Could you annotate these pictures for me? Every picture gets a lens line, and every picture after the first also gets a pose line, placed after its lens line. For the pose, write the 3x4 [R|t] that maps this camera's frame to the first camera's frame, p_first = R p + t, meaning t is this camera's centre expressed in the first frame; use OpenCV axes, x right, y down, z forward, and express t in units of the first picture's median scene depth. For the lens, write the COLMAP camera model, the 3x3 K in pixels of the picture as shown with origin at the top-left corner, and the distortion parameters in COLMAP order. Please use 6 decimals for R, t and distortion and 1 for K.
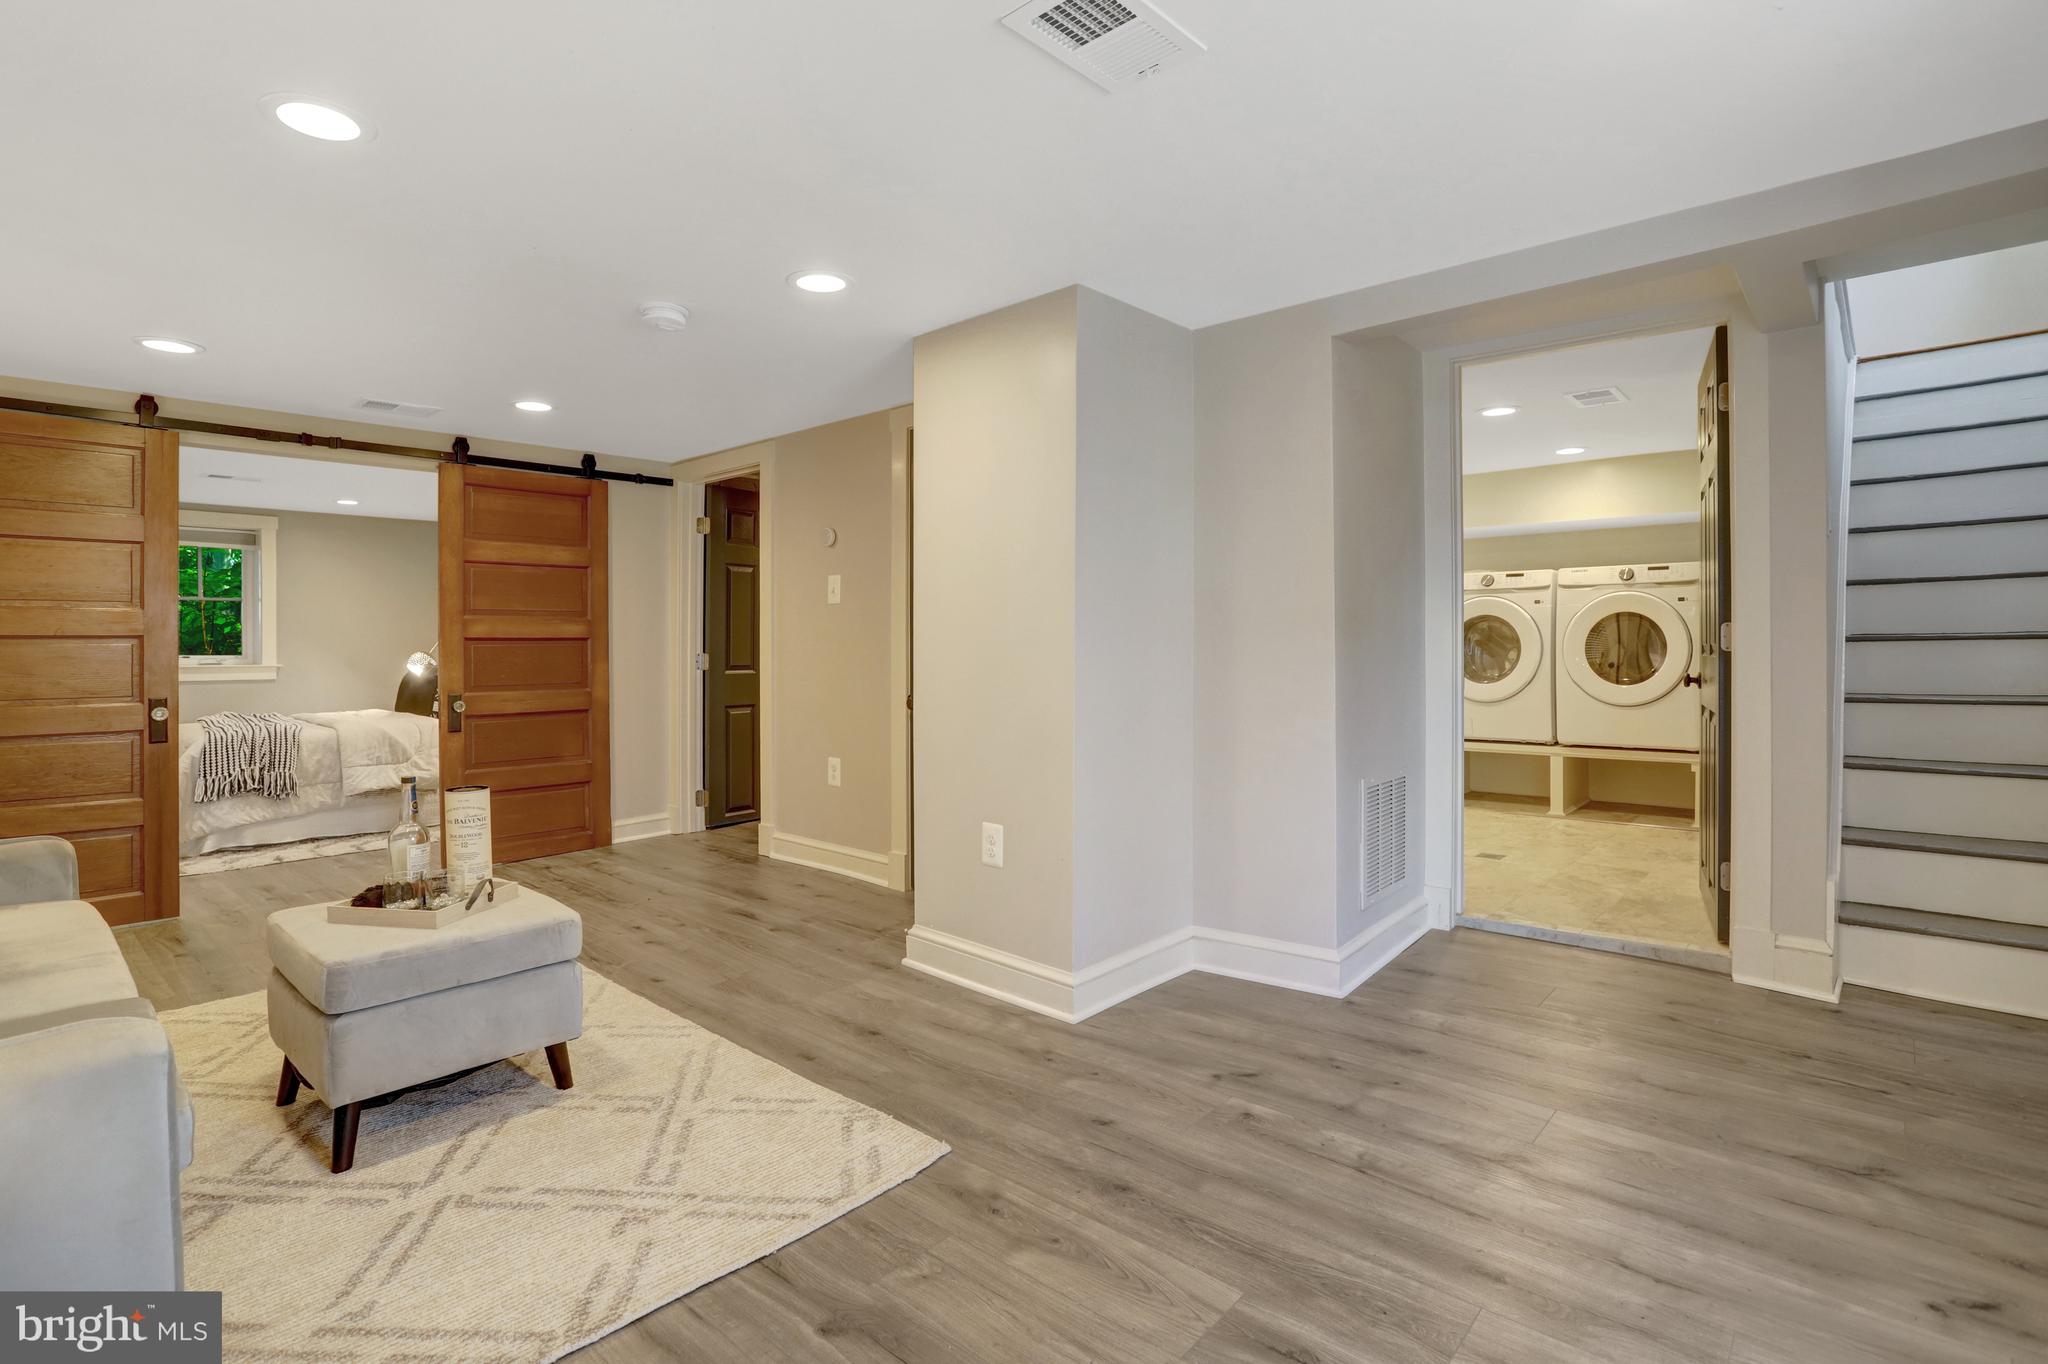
lens RADIAL K [[1025.4, 0, 1041.9], [0, 1025.4, 639.3], [0, 0, 1]] dist [-0.062520, 0.025070]
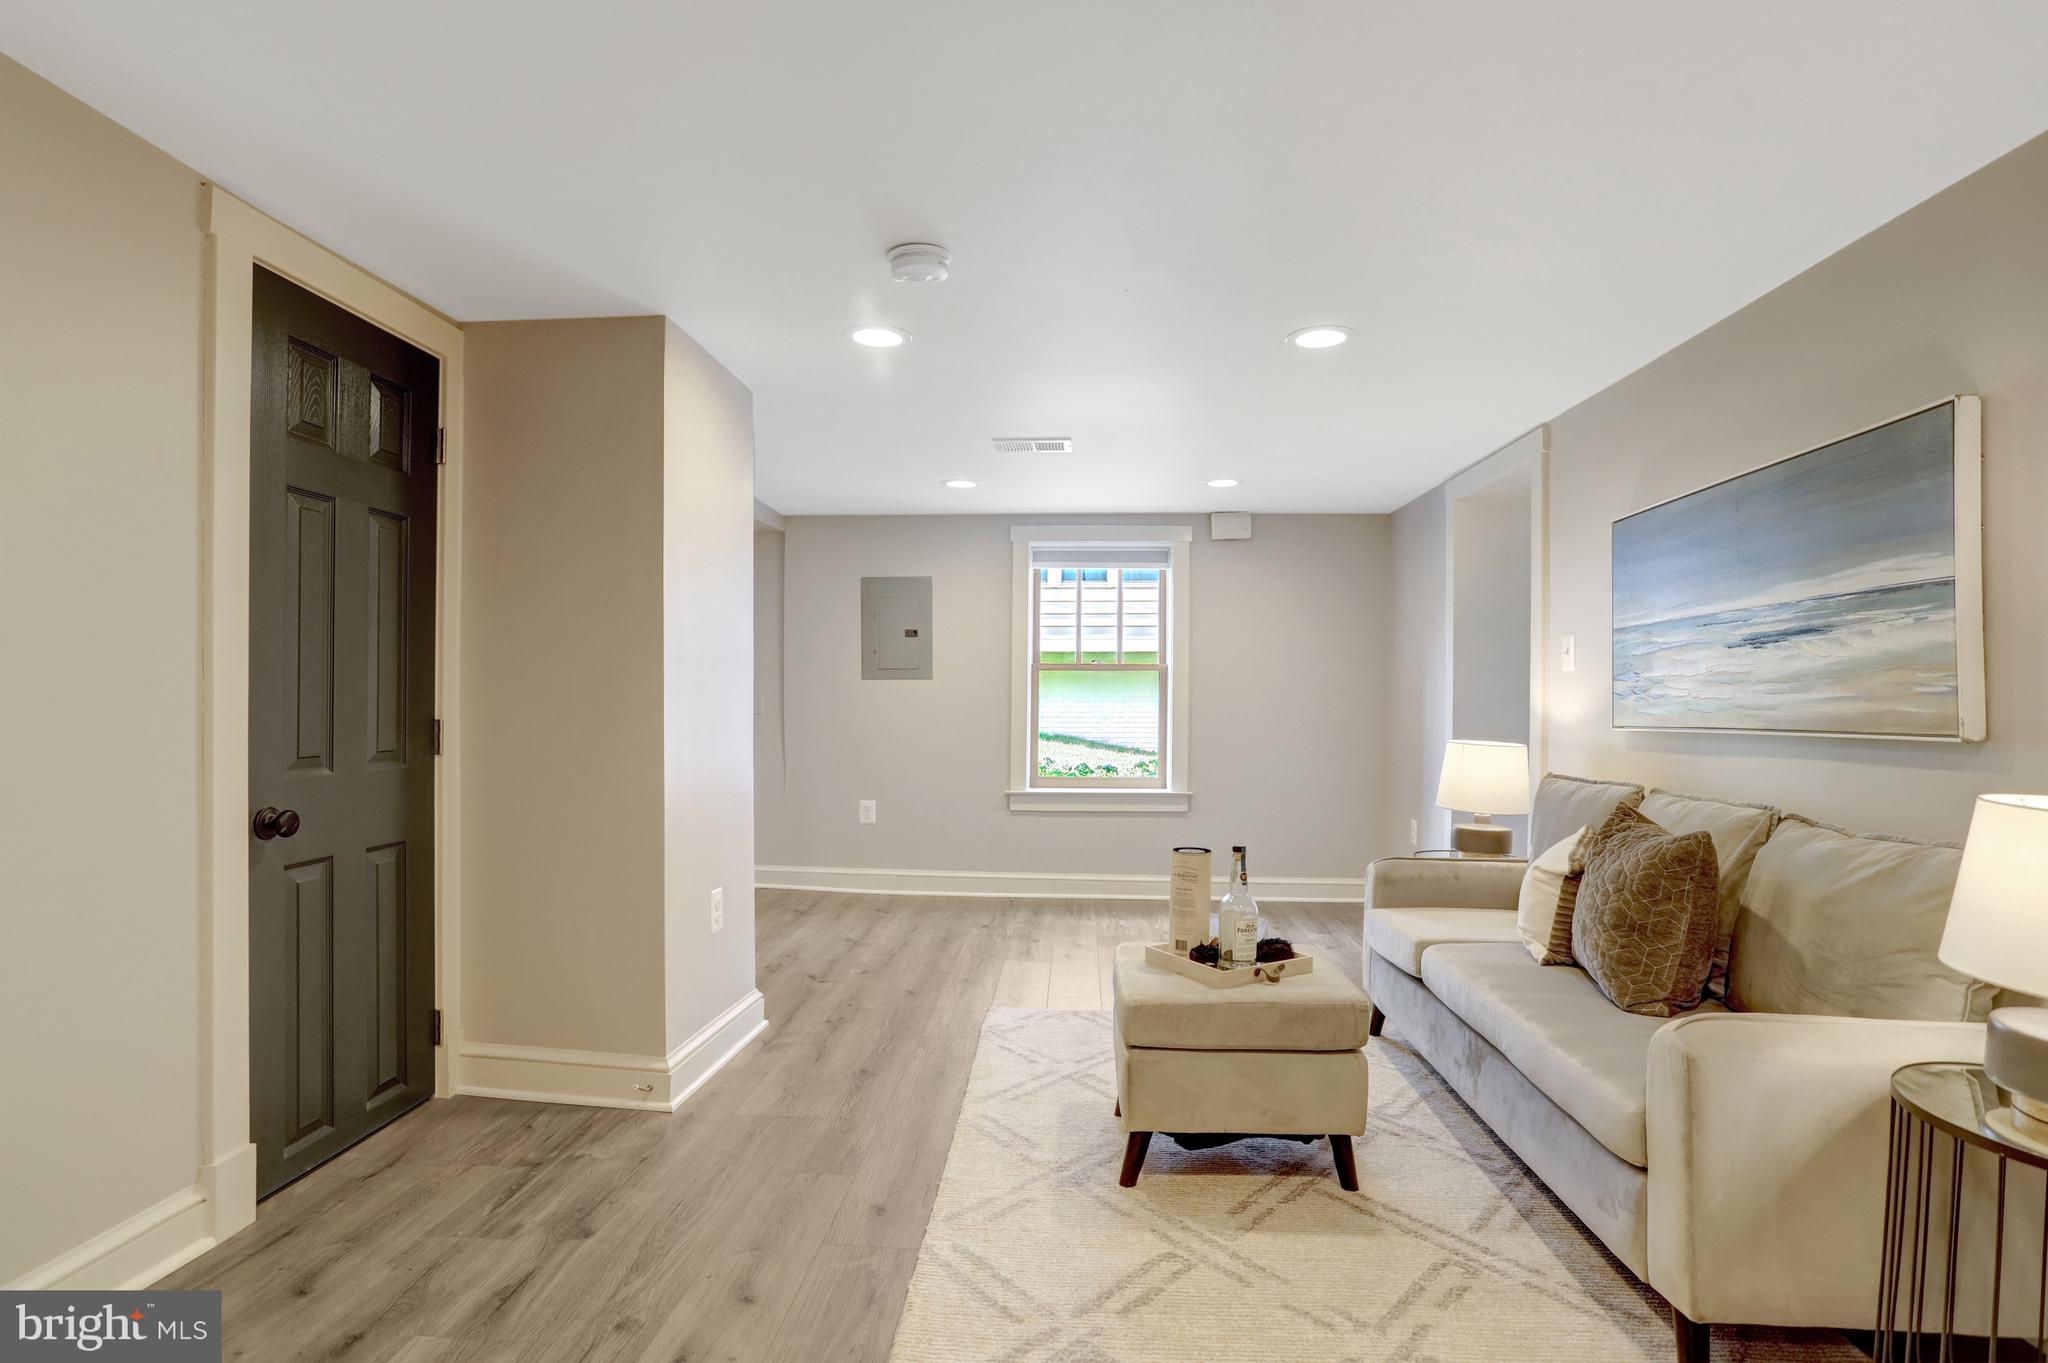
lens RADIAL K [[997.9, 0, 1024.0], [0, 997.9, 681.5], [0, 0, 1]] dist [-0.066458, 0.027773]
pose [[-0.616357, 0.015505, 0.787314, -0.663919], [-0.004365, 0.999723, -0.023106, 0.002366], [-0.787455, -0.017678, -0.616119, 0.923765]]
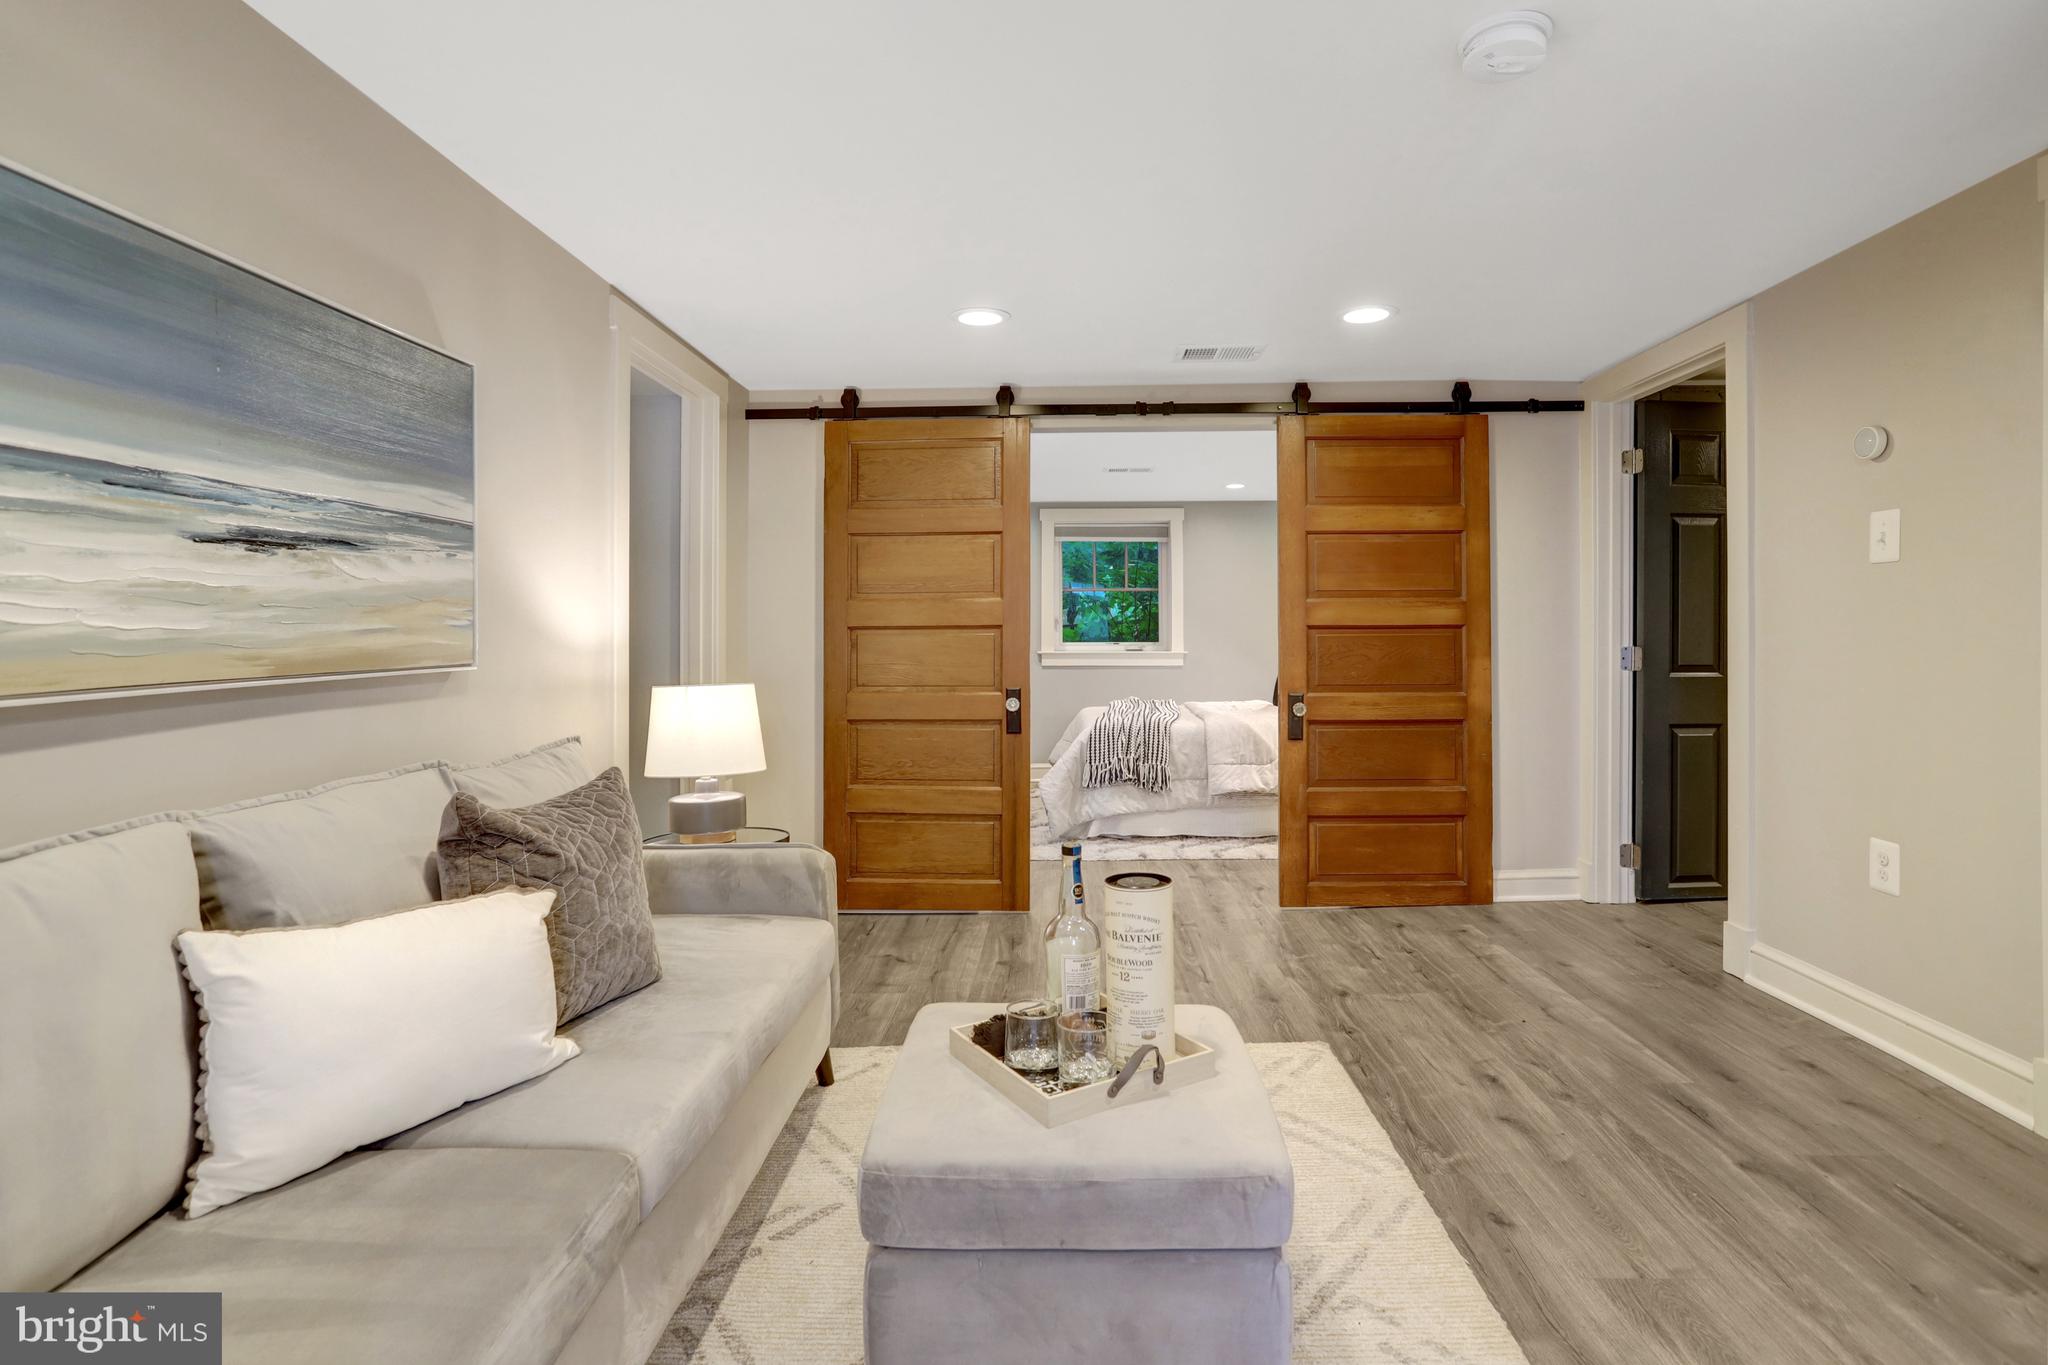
lens RADIAL K [[1023.8, 0, 1018.2], [0, 1023.8, 629.3], [0, 0, 1]] dist [-0.058720, 0.042107]
pose [[0.626826, -0.000582, -0.779159, -0.074442], [0.004376, 0.999987, 0.002774, -0.001973], [0.779147, -0.005149, 0.626820, 0.297402]]
